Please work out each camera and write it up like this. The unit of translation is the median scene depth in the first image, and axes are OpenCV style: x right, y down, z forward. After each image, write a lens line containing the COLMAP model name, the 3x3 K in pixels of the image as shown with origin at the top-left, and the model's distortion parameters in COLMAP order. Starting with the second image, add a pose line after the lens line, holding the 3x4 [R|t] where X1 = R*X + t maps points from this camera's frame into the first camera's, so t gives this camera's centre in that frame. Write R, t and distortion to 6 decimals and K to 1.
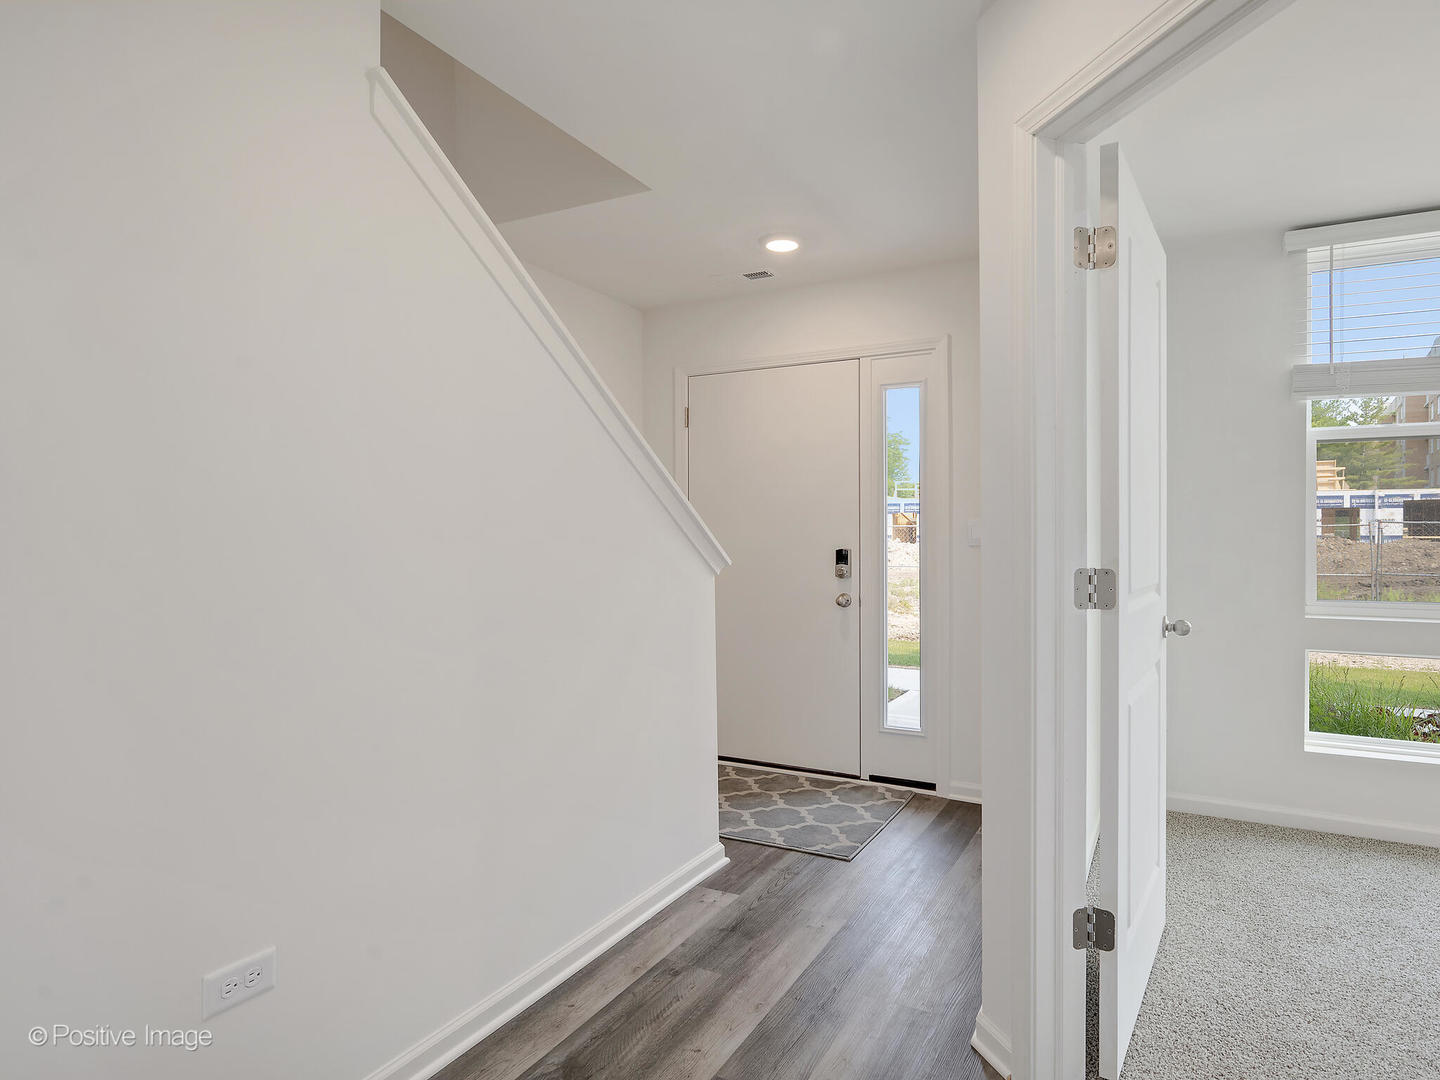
lens RADIAL K [[829.5, 0, 720.0], [0, 829.5, 540.0], [0, 0, 1]] dist [0.000266, 0.000120]
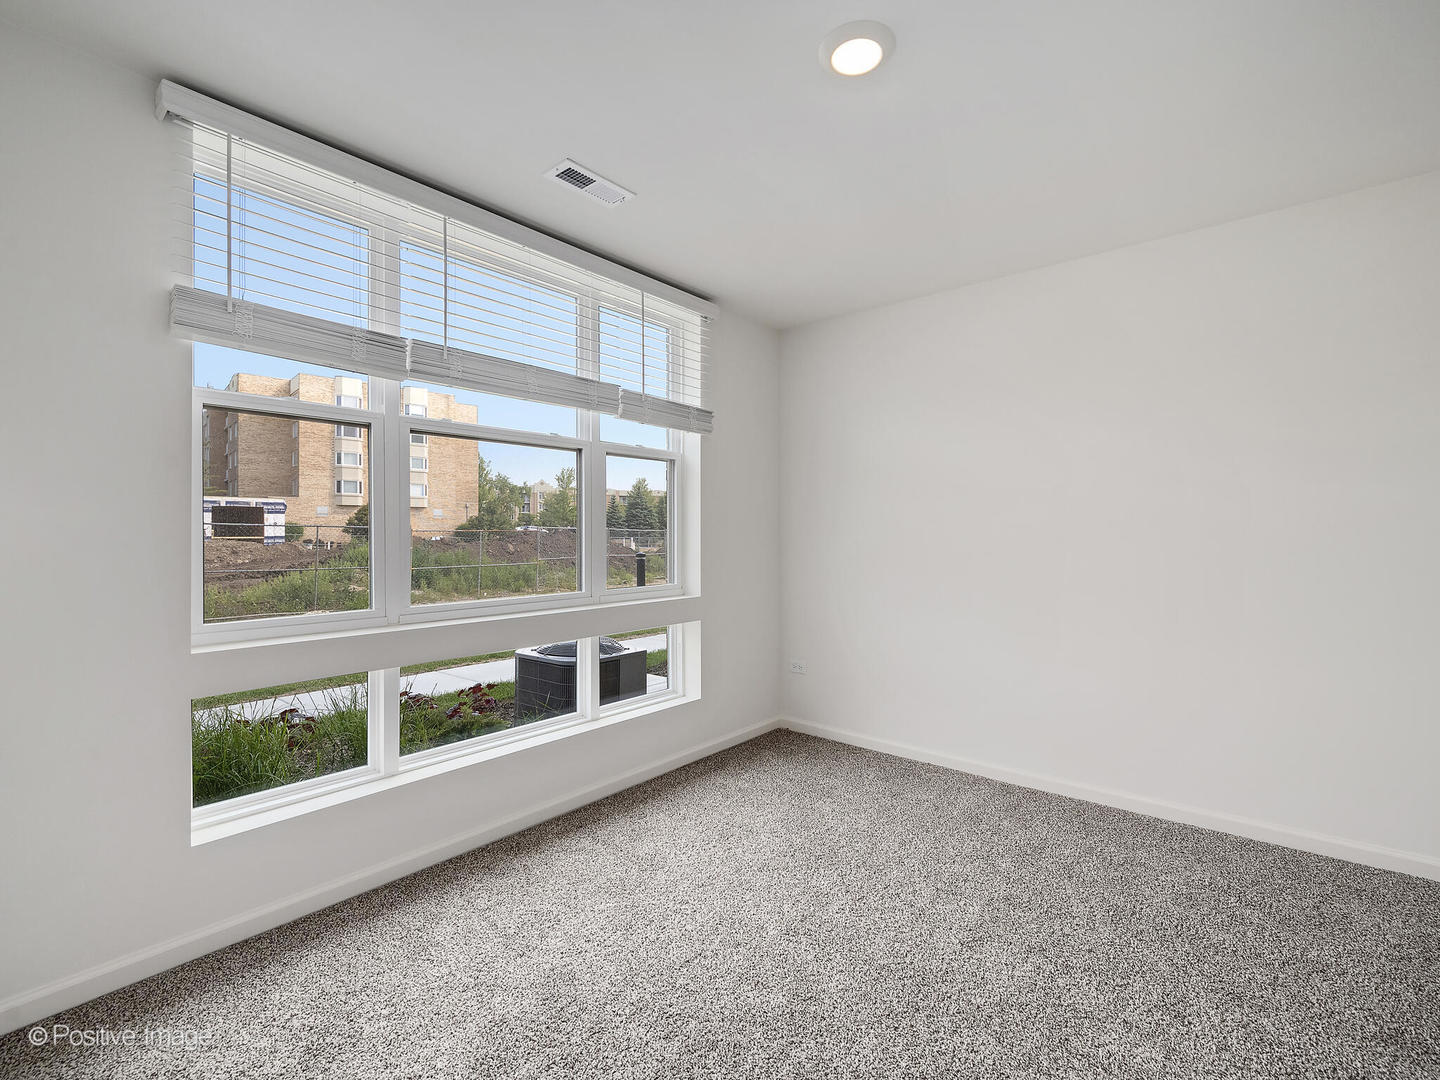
lens RADIAL K [[663.6, 0, 720.0], [0, 663.6, 540.0], [0, 0, 1]] dist [-0.003682, -0.000554]
pose [[0.204501, 0.000941, 0.978866, 0.249773], [-0.000965, 0.999999, -0.000760, -0.000195], [-0.978866, -0.000789, 0.204502, 0.446998]]
